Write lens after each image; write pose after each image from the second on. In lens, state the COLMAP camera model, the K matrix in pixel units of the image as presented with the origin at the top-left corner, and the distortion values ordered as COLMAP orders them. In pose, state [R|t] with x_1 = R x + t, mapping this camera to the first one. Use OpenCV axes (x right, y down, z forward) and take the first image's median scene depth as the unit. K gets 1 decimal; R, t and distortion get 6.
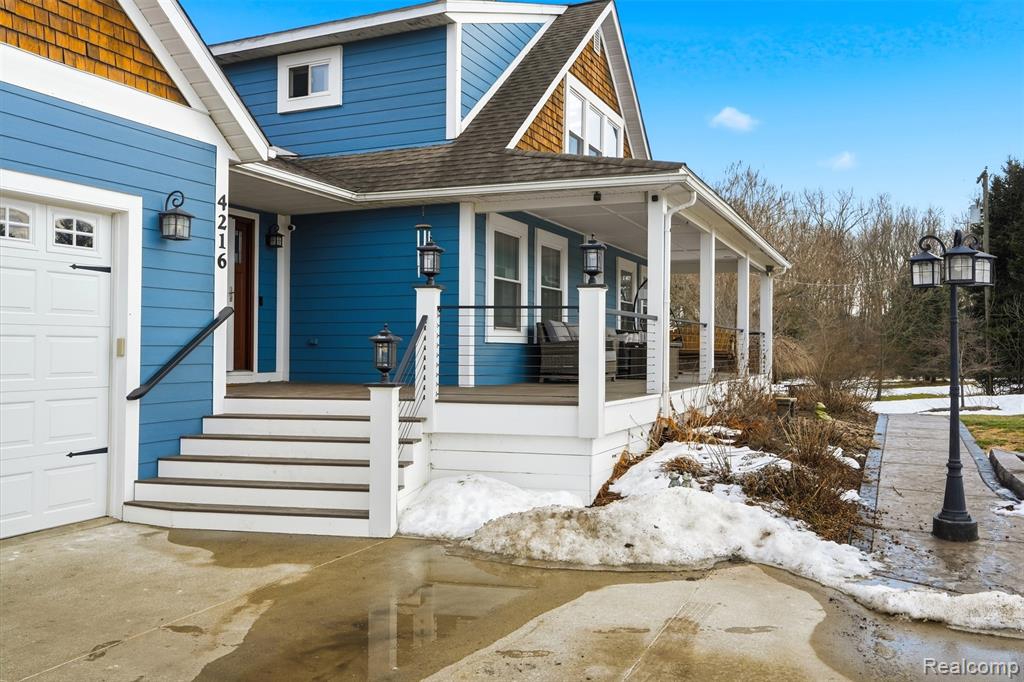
lens RADIAL K [[815.3, 0, 506.2], [0, 815.3, 341.4], [0, 0, 1]] dist [-0.000138, -0.004508]
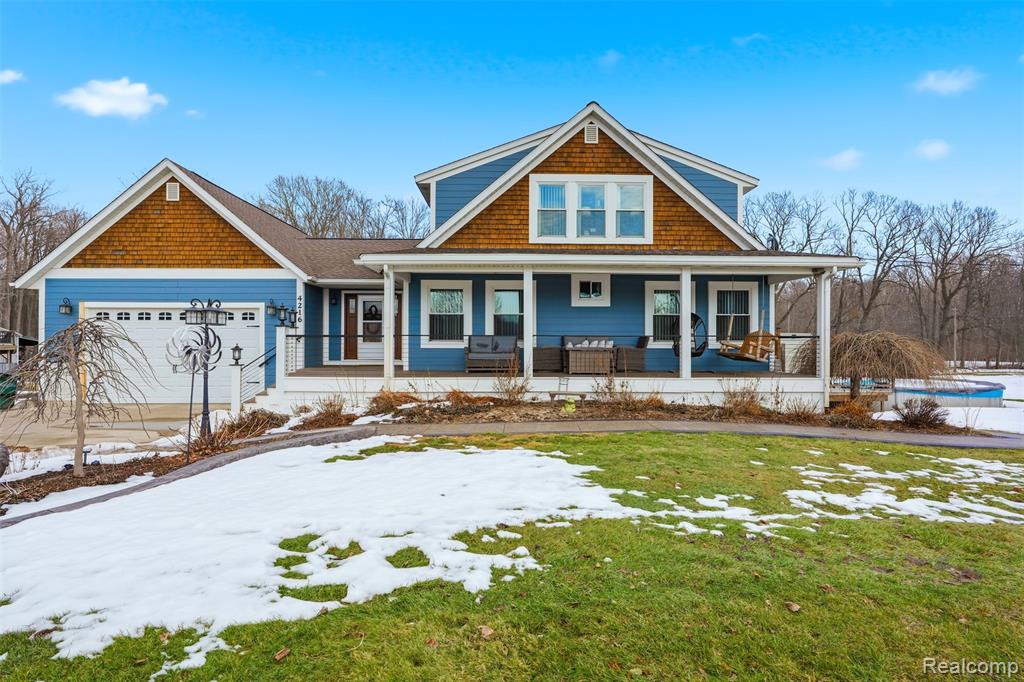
lens RADIAL K [[540.4, 0, 513.7], [0, 540.4, 339.7], [0, 0, 1]] dist [-0.005915, 0.001472]
pose [[0.438180, -0.009799, -0.898834, 1.642149], [0.007971, 0.999944, -0.007016, -0.010625], [0.898852, -0.004090, 0.438233, 0.853727]]
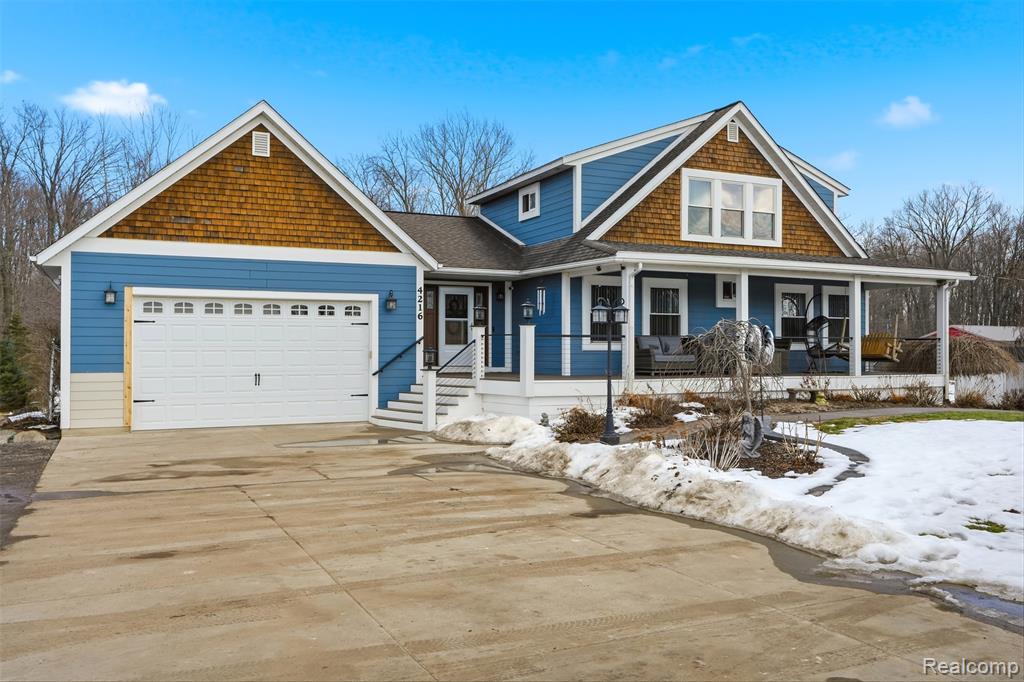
lens RADIAL K [[815.3, 0, 507.1], [0, 815.3, 343.2], [0, 0, 1]] dist [-0.000138, -0.004508]
pose [[0.762616, -0.012875, -0.646724, 1.313070], [0.010410, 0.999917, -0.007632, -0.003321], [0.646768, -0.000912, 0.762686, -0.579950]]
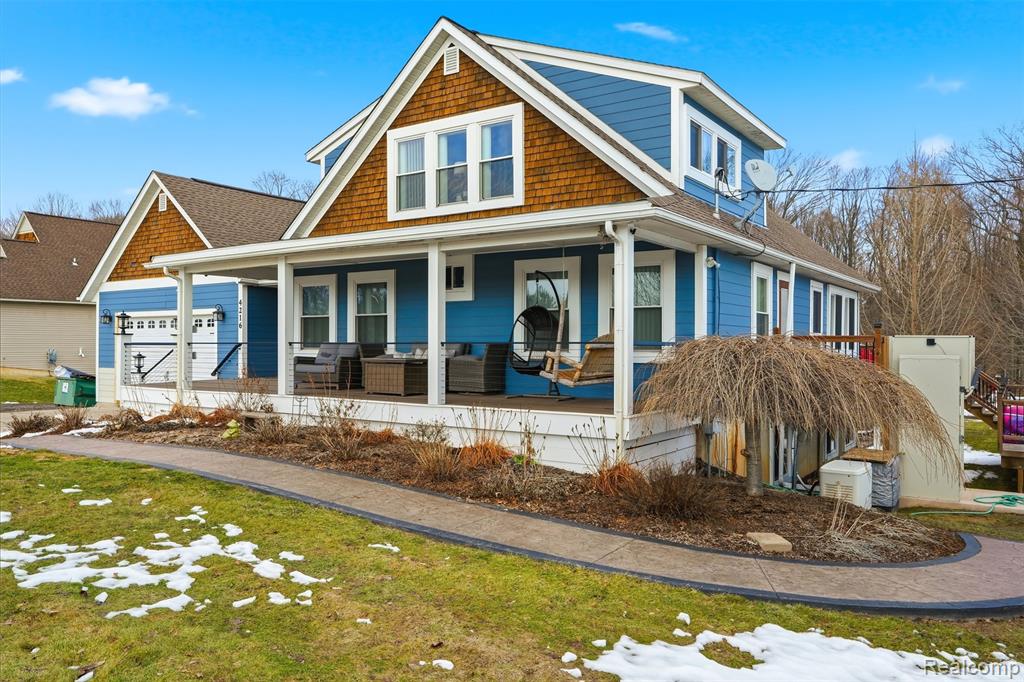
lens RADIAL K [[751.8, 0, 514.0], [0, 751.8, 343.3], [0, 0, 1]] dist [-0.007032, -0.001297]
pose [[-0.158919, -0.013601, -0.987198, 1.872512], [0.002250, 0.999898, -0.014138, -0.006628], [0.987289, -0.004468, -0.158872, 2.249156]]
